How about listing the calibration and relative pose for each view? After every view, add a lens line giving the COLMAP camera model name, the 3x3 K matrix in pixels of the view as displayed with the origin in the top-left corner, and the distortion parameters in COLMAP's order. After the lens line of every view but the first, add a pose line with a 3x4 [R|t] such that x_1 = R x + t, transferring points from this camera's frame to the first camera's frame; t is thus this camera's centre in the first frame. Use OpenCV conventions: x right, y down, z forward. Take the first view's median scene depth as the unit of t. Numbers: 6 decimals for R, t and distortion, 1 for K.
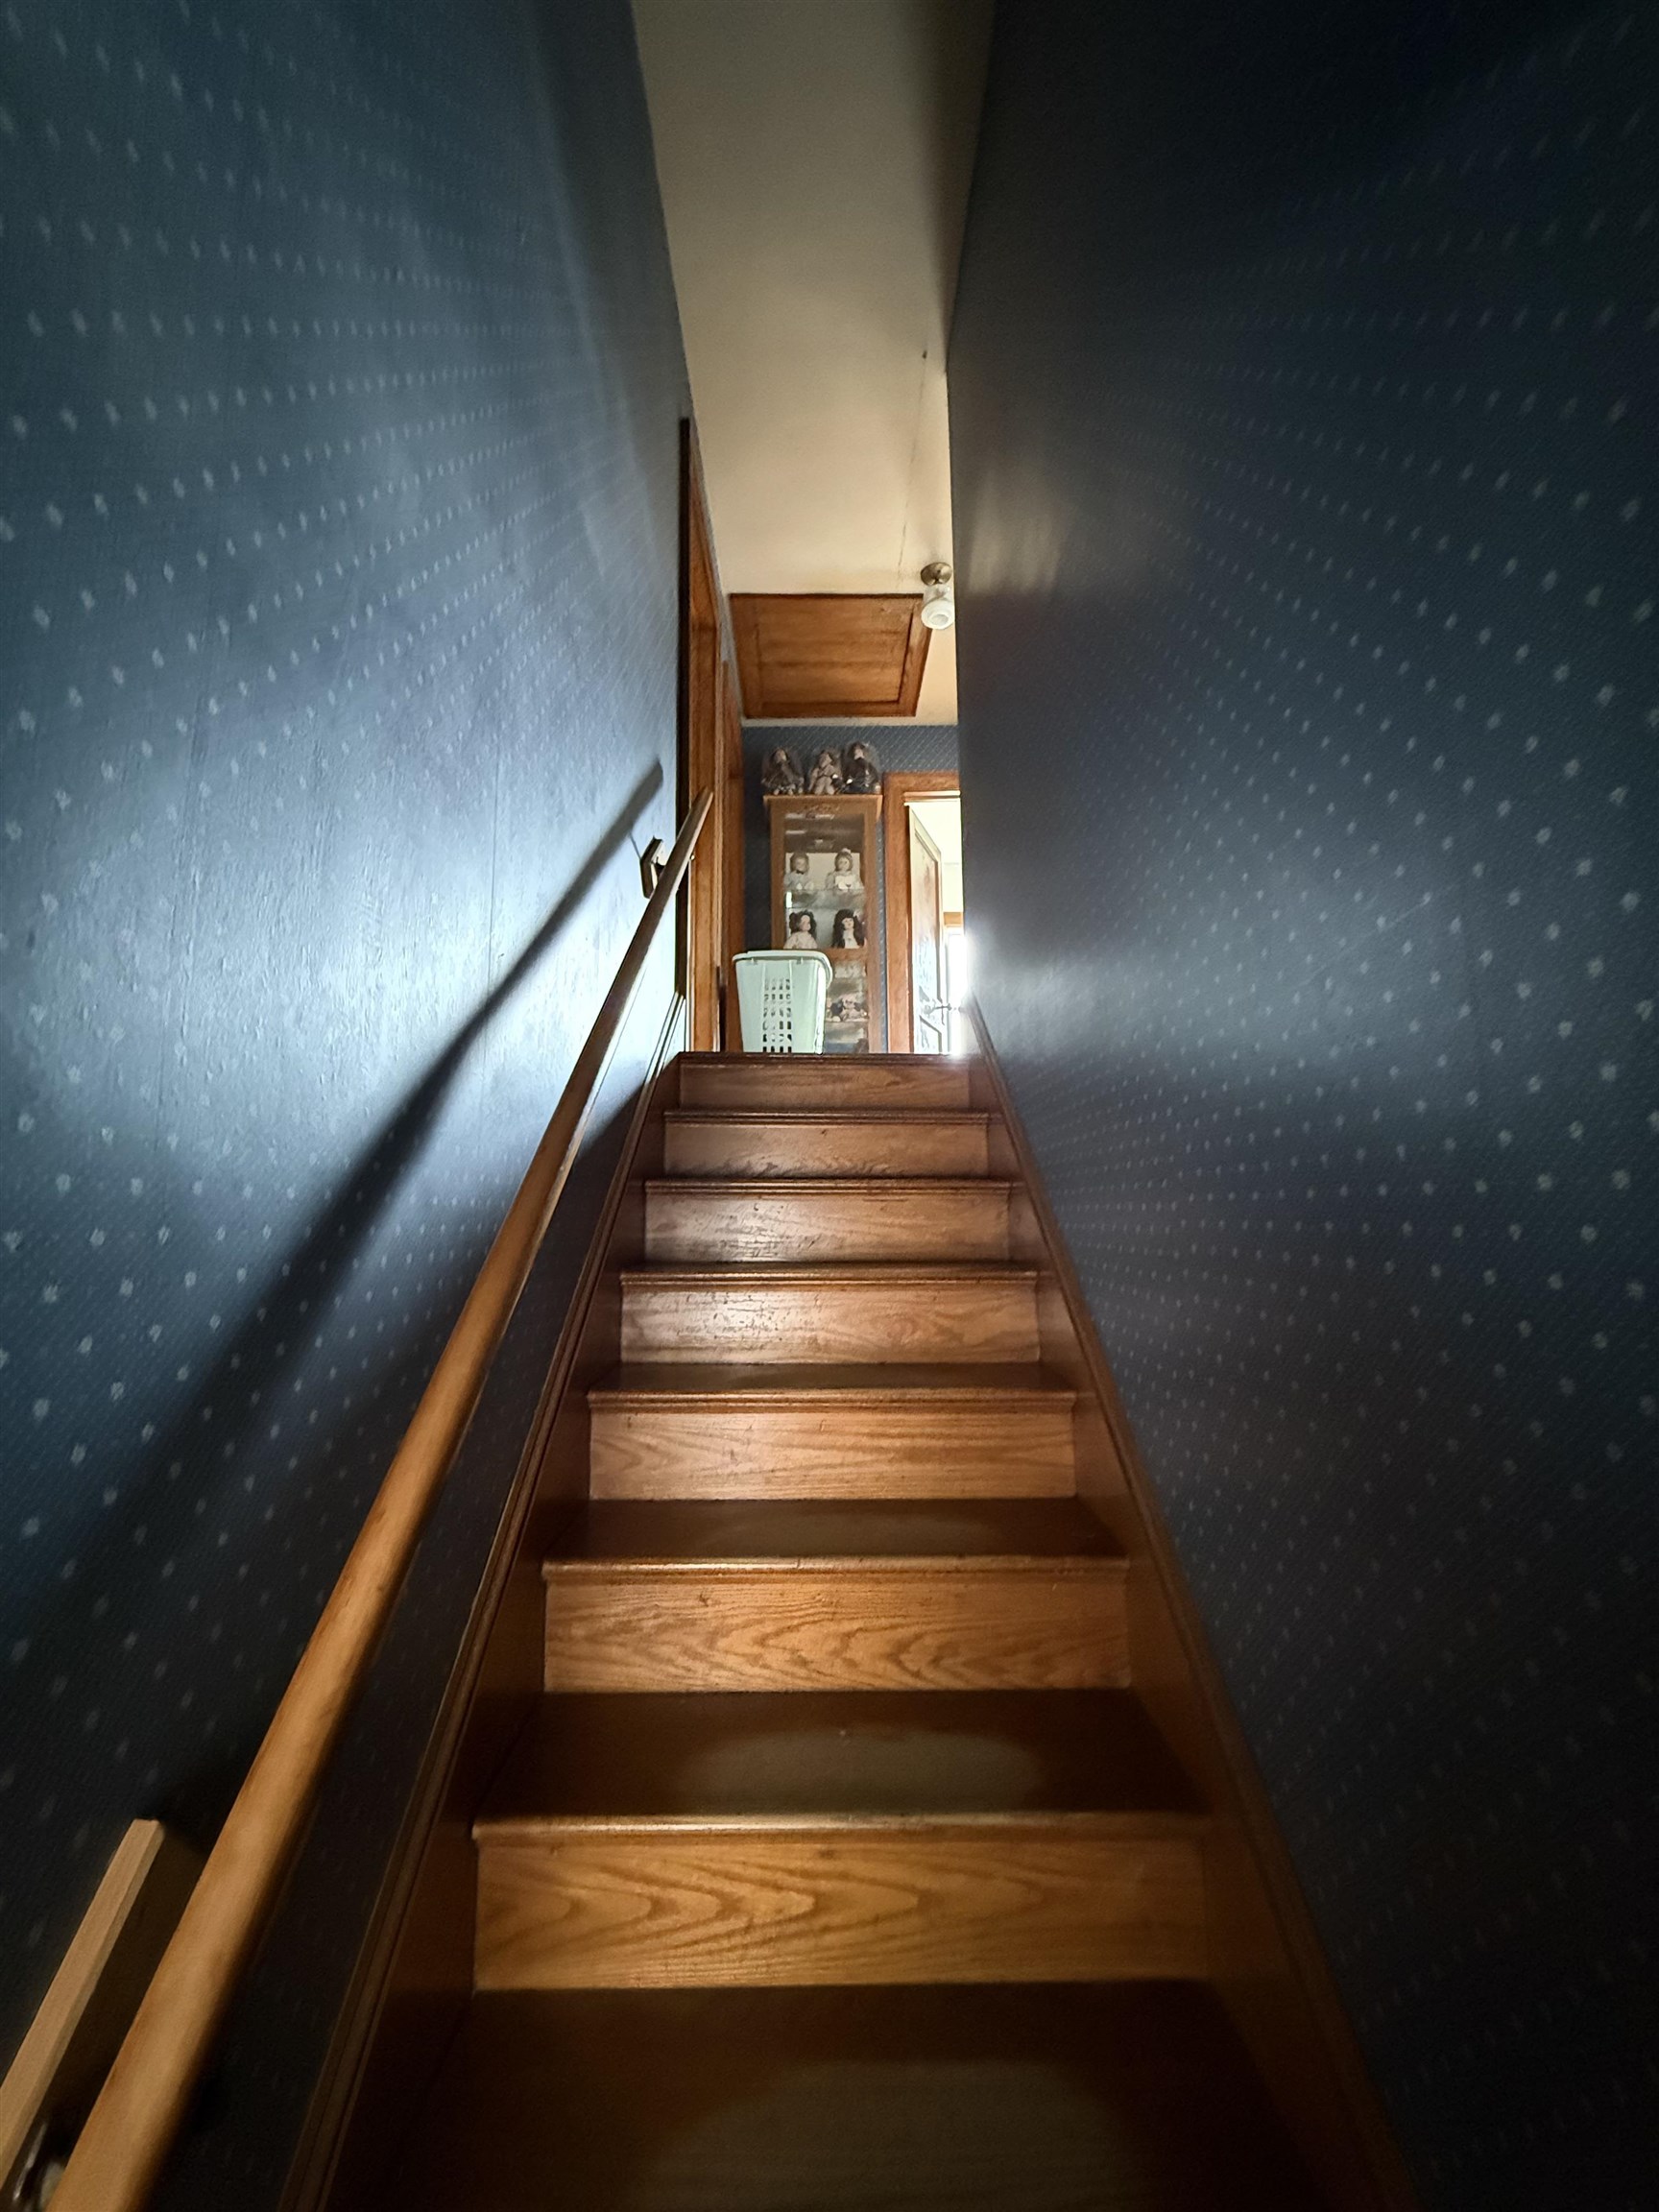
lens RADIAL K [[881.4, 0, 828.3], [0, 881.4, 1108.0], [0, 0, 1]] dist [-0.003463, 0.001072]
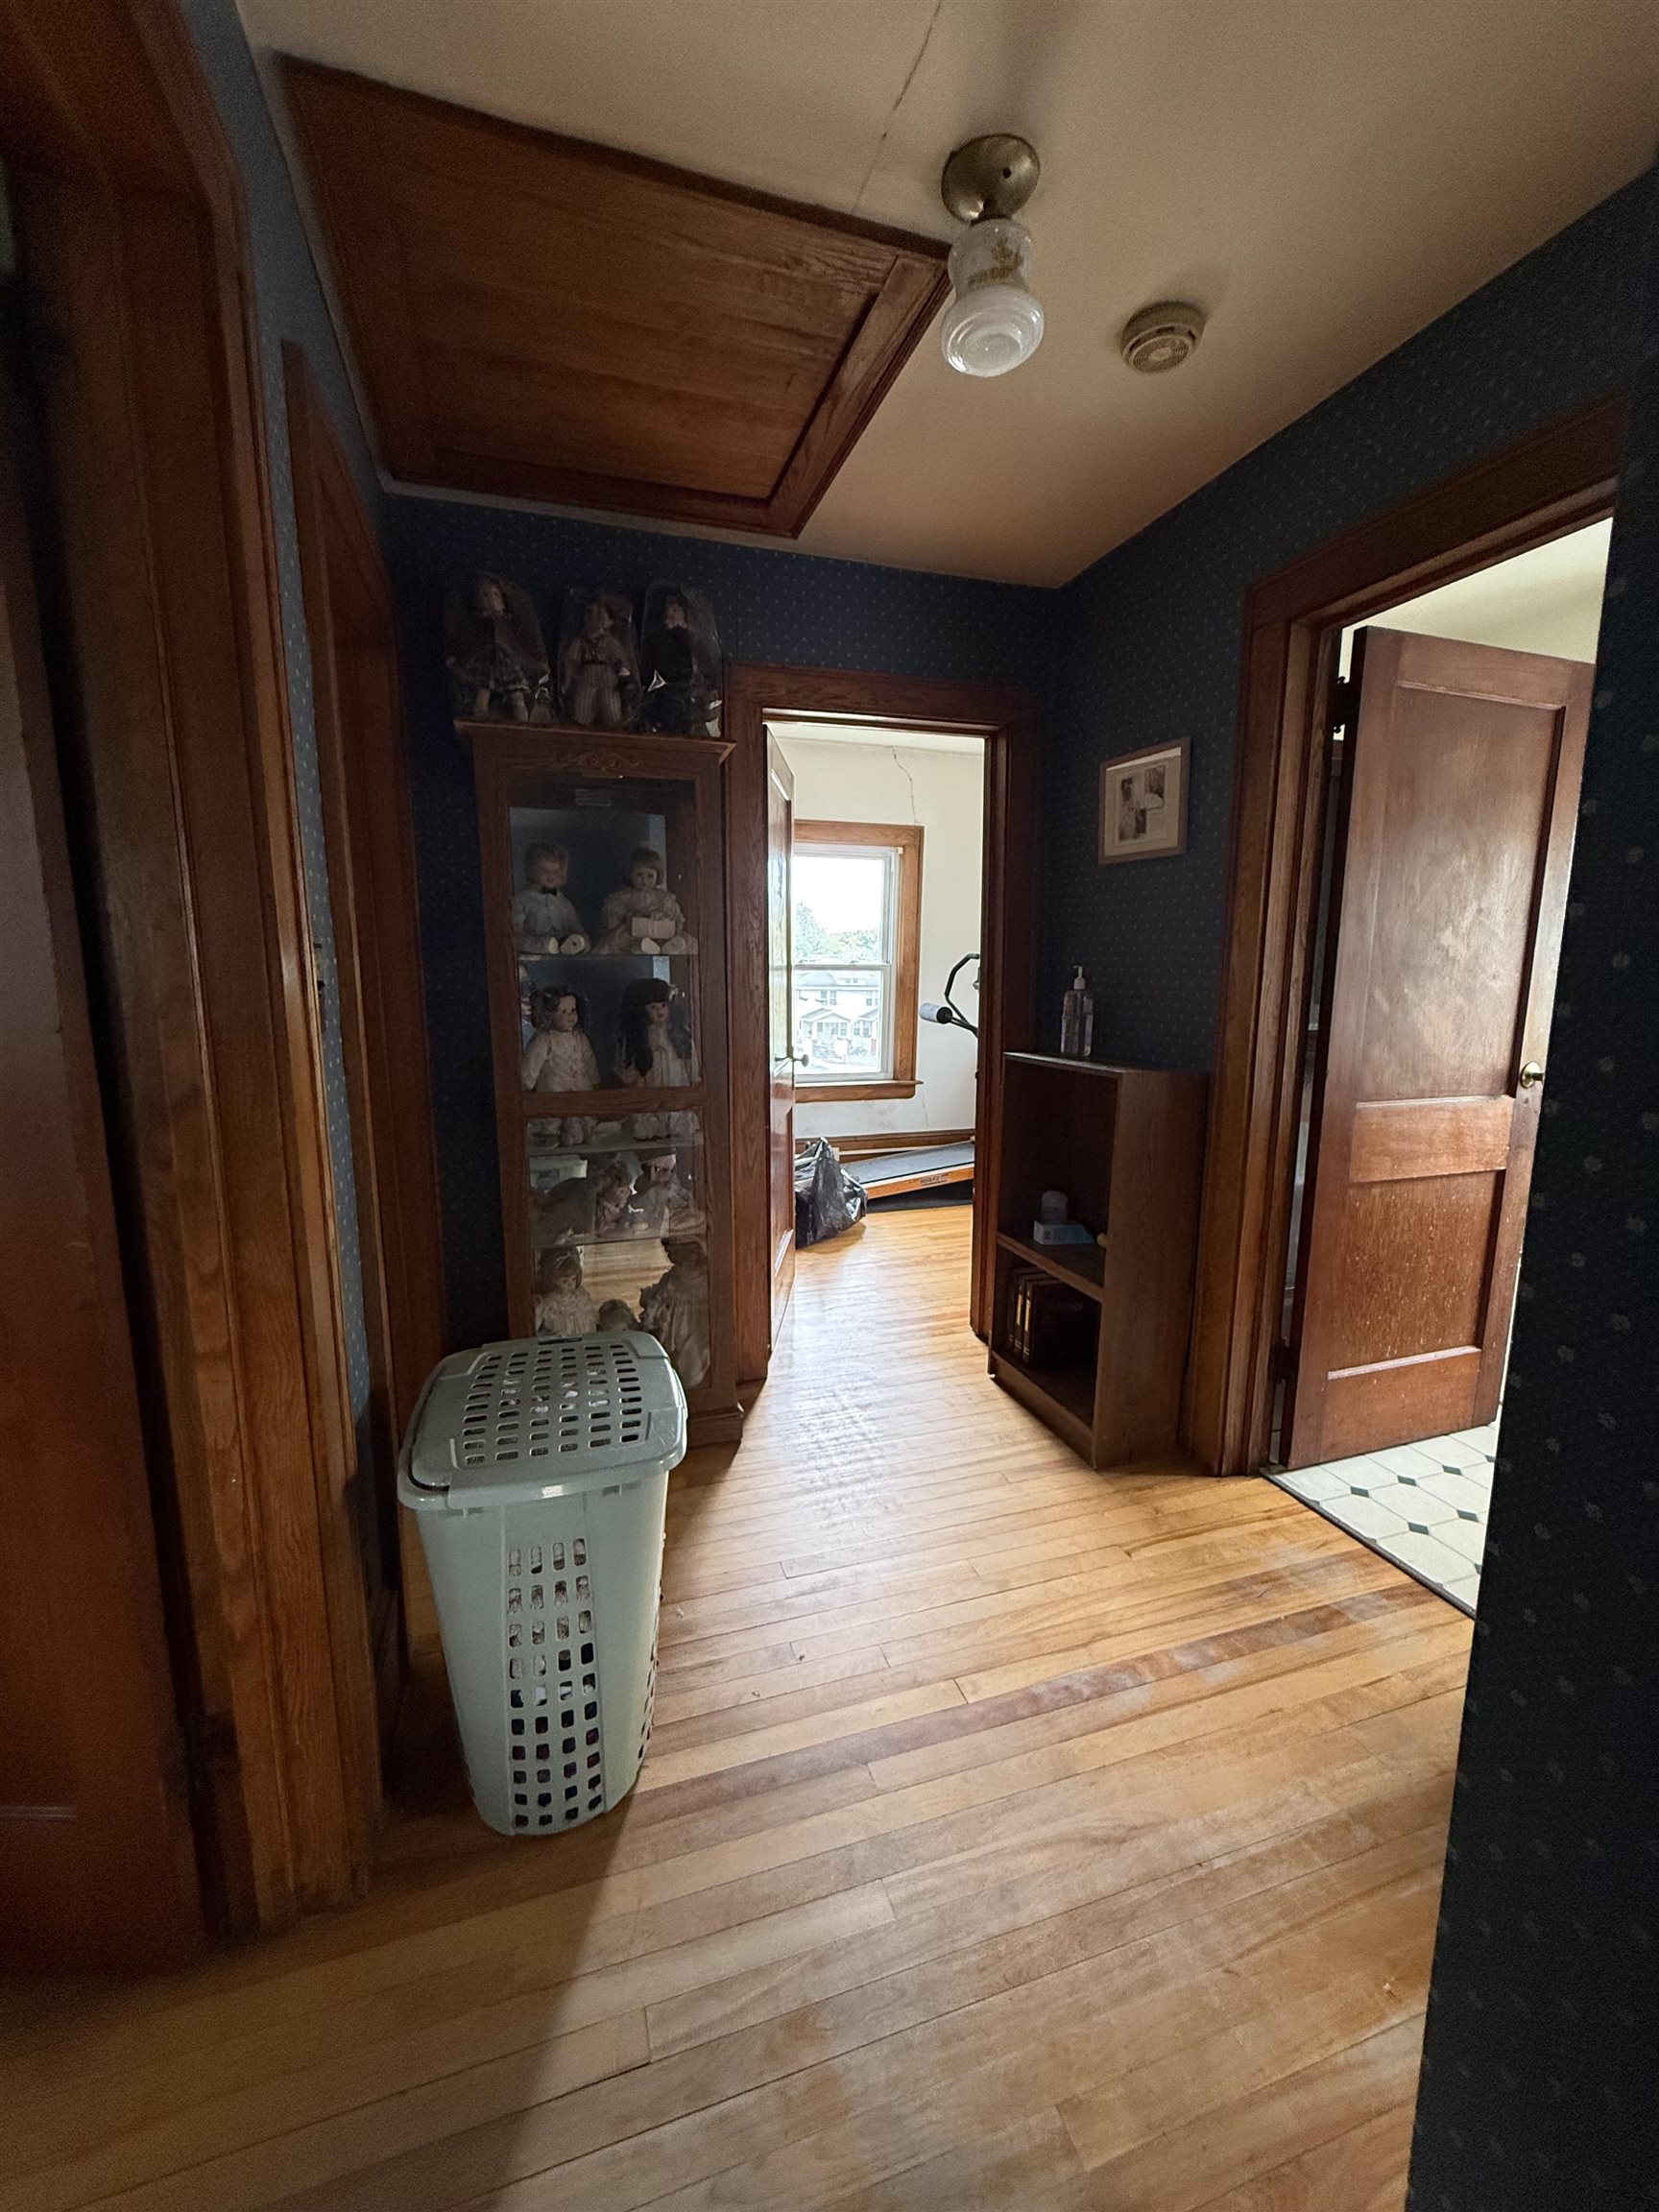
lens RADIAL K [[881.4, 0, 828.4], [0, 881.4, 1108.0], [0, 0, 1]] dist [-0.003463, 0.001072]
pose [[0.952325, -0.036678, 0.302872, -0.037714], [-0.049421, 0.961088, 0.271785, -0.299435], [-0.301055, -0.273796, 0.913456, 0.518973]]
